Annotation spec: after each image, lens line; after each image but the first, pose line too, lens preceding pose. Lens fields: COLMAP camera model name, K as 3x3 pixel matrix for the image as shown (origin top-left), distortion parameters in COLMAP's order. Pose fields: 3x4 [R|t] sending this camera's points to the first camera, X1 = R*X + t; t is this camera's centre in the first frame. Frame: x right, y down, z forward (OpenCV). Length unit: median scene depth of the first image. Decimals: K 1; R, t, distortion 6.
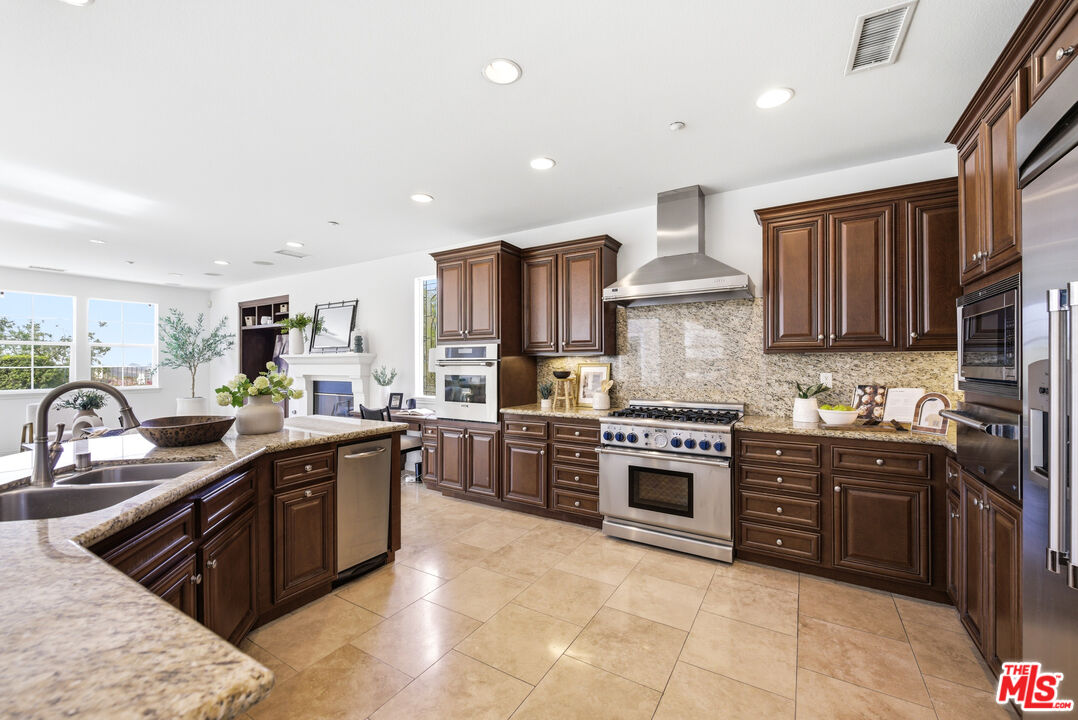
lens RADIAL K [[429.5, 0, 539.0], [0, 429.5, 360.0], [0, 0, 1]] dist [0.000869, 0.000096]
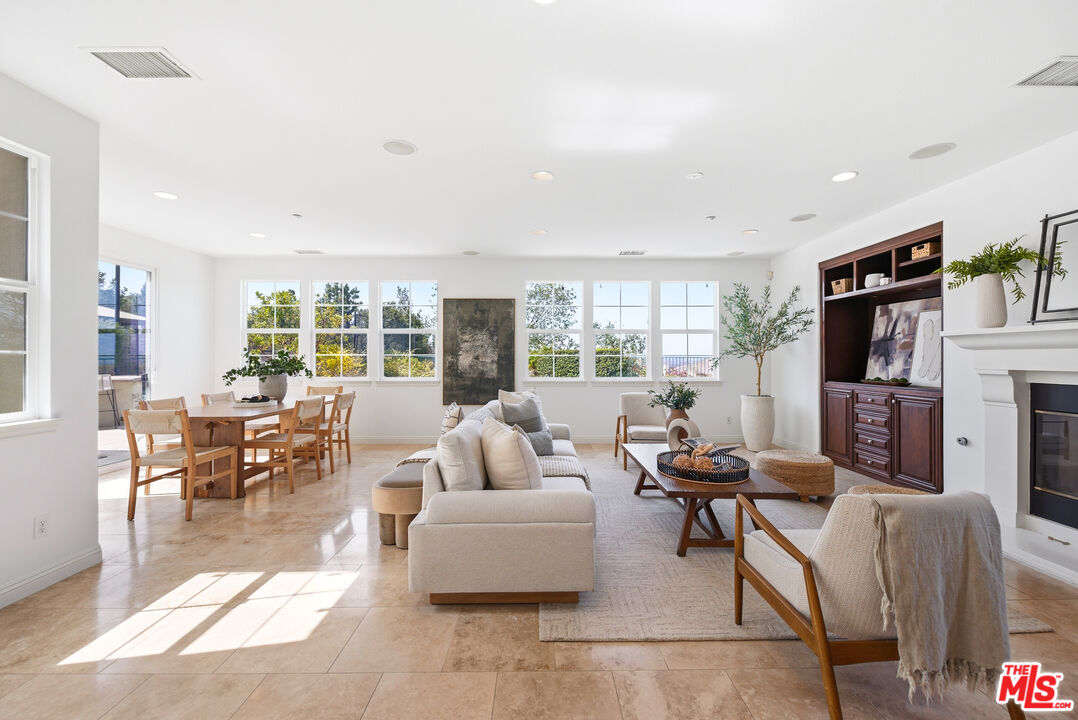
lens RADIAL K [[446.5, 0, 539.0], [0, 446.5, 360.0], [0, 0, 1]] dist [-0.000056, -0.000019]
pose [[0.527370, 0.005312, -0.849619, -0.353698], [0.007848, 0.999907, 0.011123, 0.011784], [0.849599, -0.012533, 0.527280, 0.257963]]
